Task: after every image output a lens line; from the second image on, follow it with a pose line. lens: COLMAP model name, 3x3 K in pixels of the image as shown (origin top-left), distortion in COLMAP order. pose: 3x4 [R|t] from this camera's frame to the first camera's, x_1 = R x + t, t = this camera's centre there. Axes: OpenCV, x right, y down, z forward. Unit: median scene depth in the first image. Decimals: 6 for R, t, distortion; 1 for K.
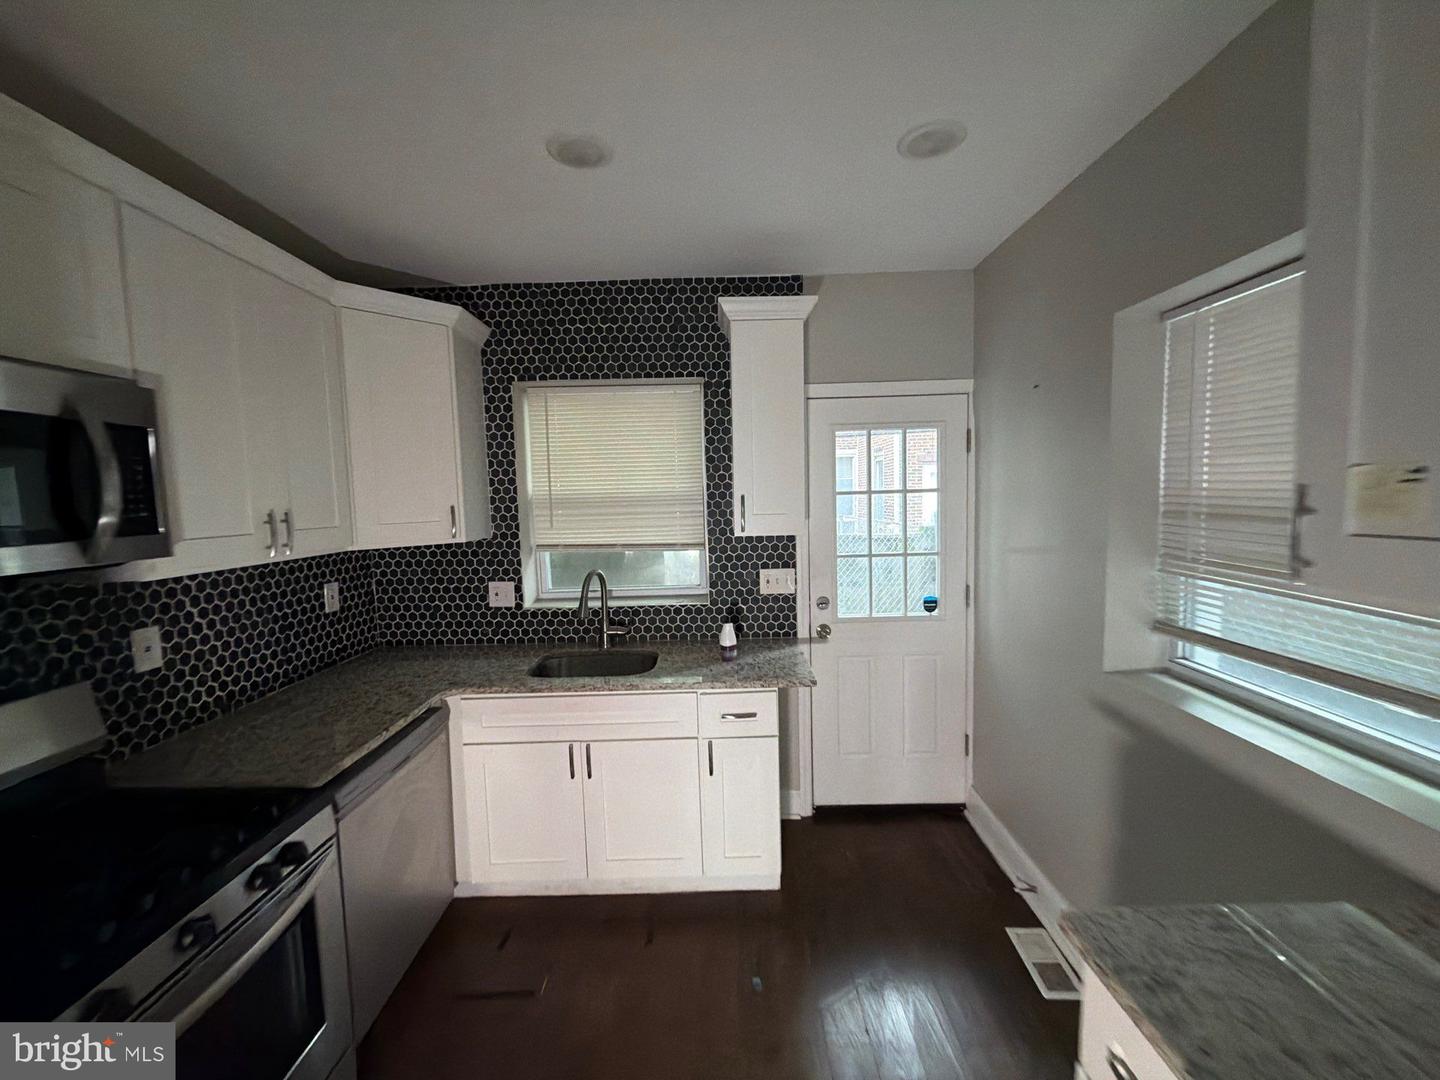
lens RADIAL K [[580.6, 0, 723.1], [0, 580.6, 540.1], [0, 0, 1]] dist [-0.000239, 0.000331]
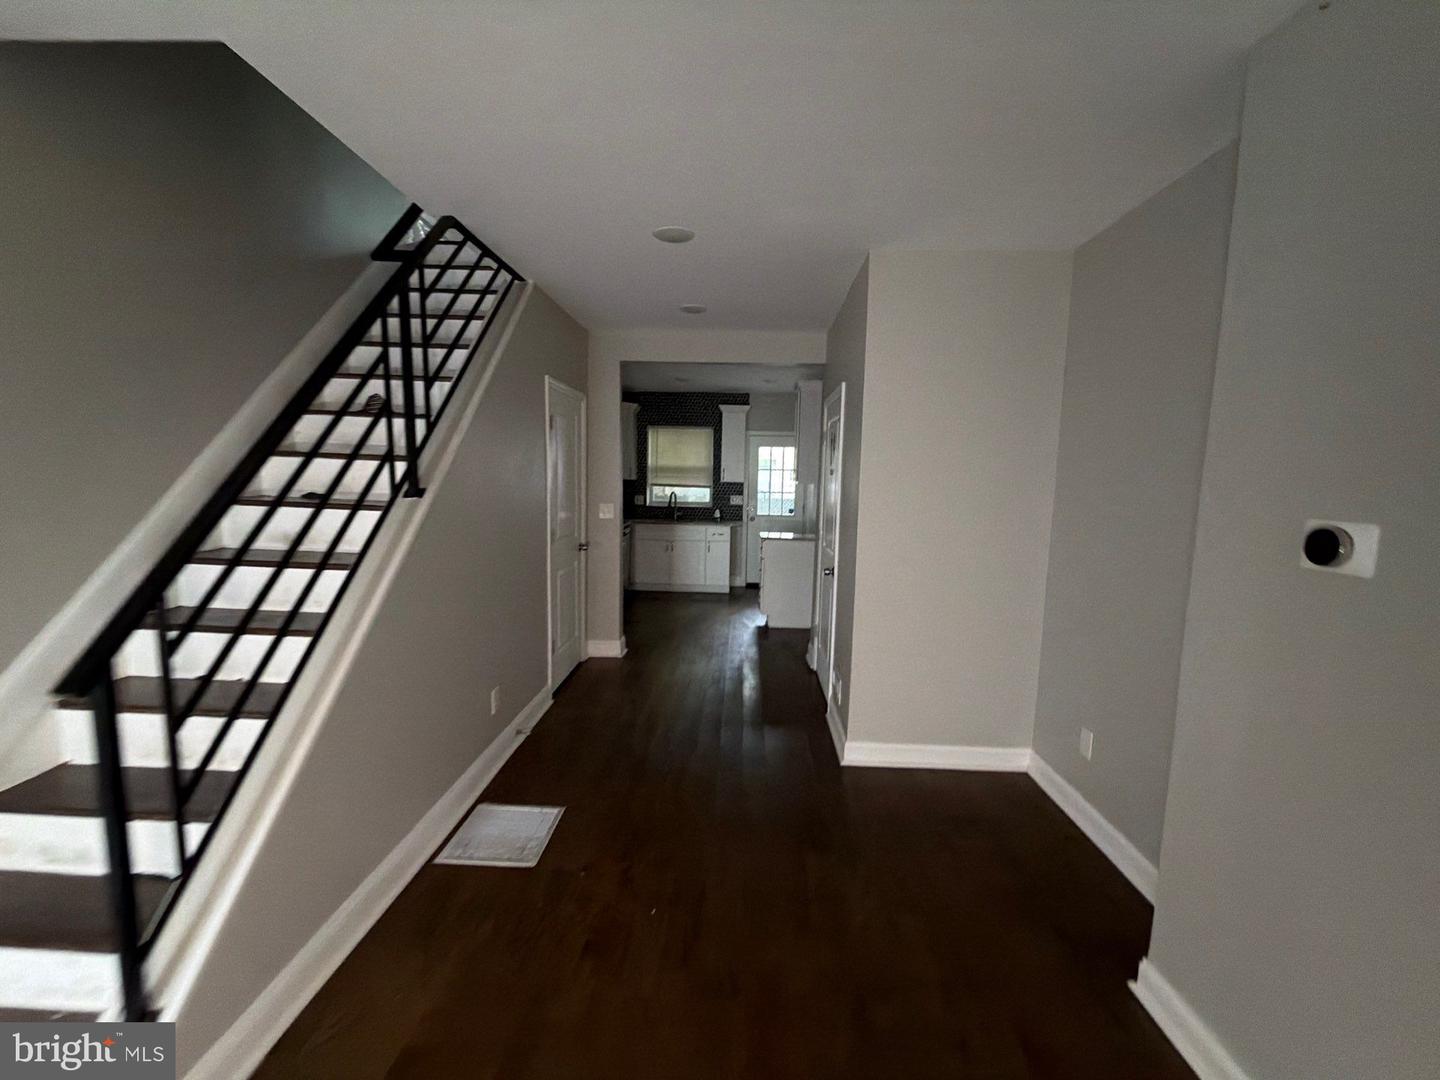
lens RADIAL K [[580.6, 0, 712.2], [0, 580.6, 534.8], [0, 0, 1]] dist [-0.000239, 0.000331]
pose [[0.998801, 0.041747, -0.025574, 0.063483], [-0.040655, 0.998297, 0.041828, 0.146648], [0.027277, -0.040739, 0.998797, -2.051246]]
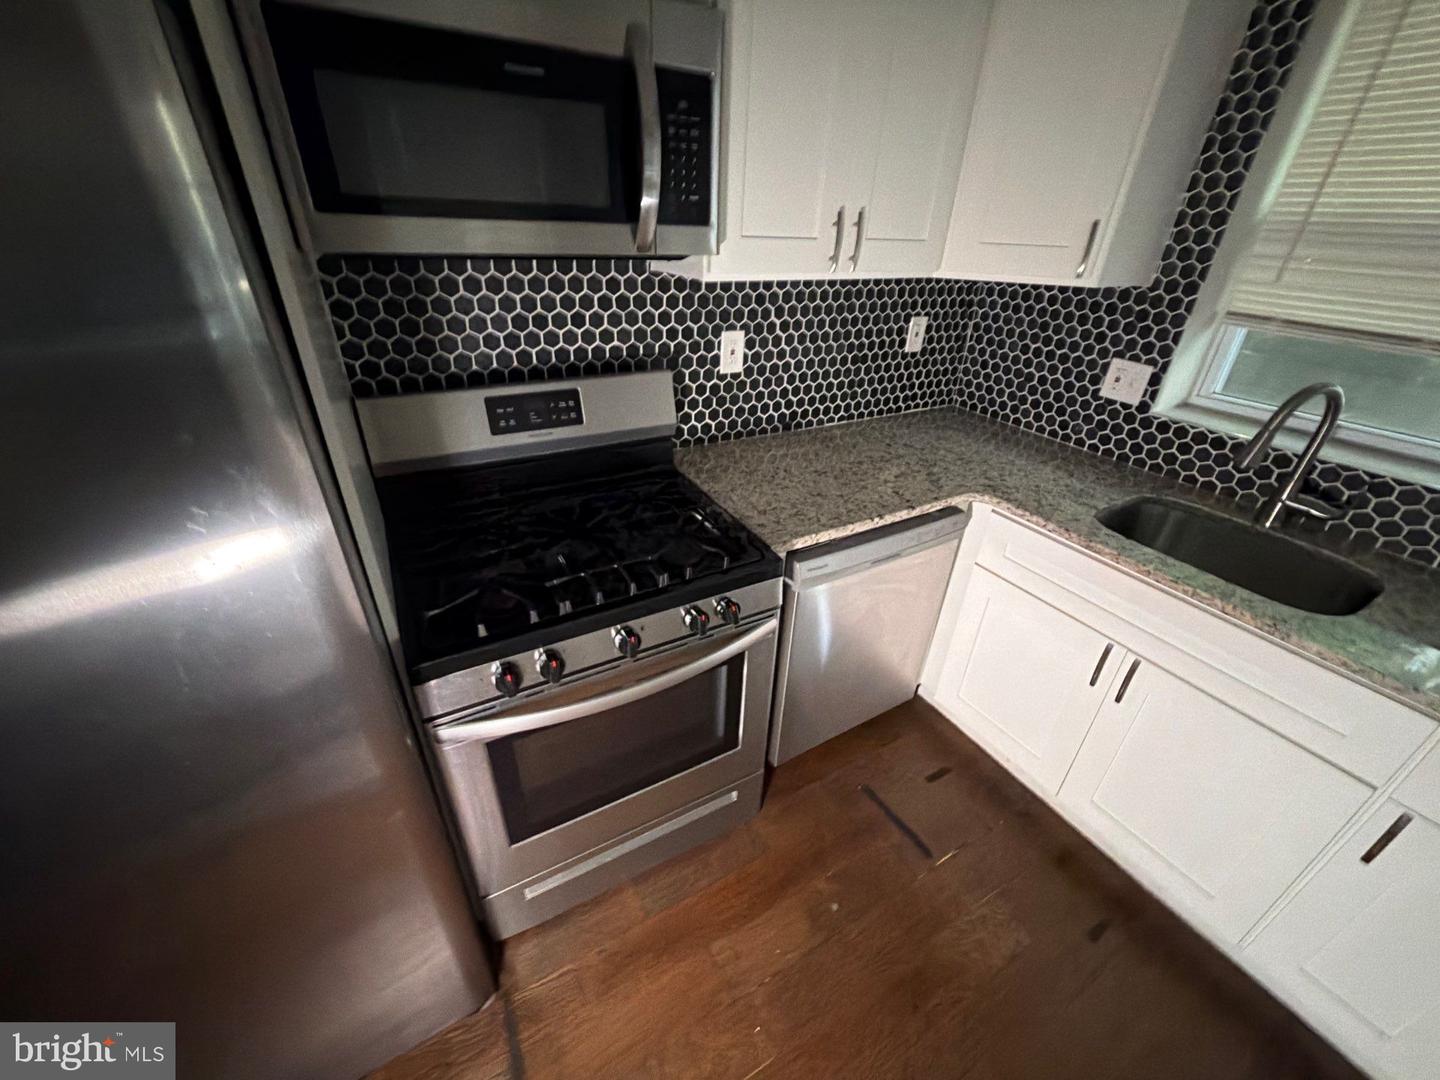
lens RADIAL K [[580.6, 0, 714.9], [0, 580.6, 538.7], [0, 0, 1]] dist [-0.000239, 0.000331]
pose [[0.499794, 0.462083, -0.732588, -0.055255], [-0.119030, 0.874422, 0.470339, -0.005687], [0.857927, -0.147872, 0.492032, 0.280858]]
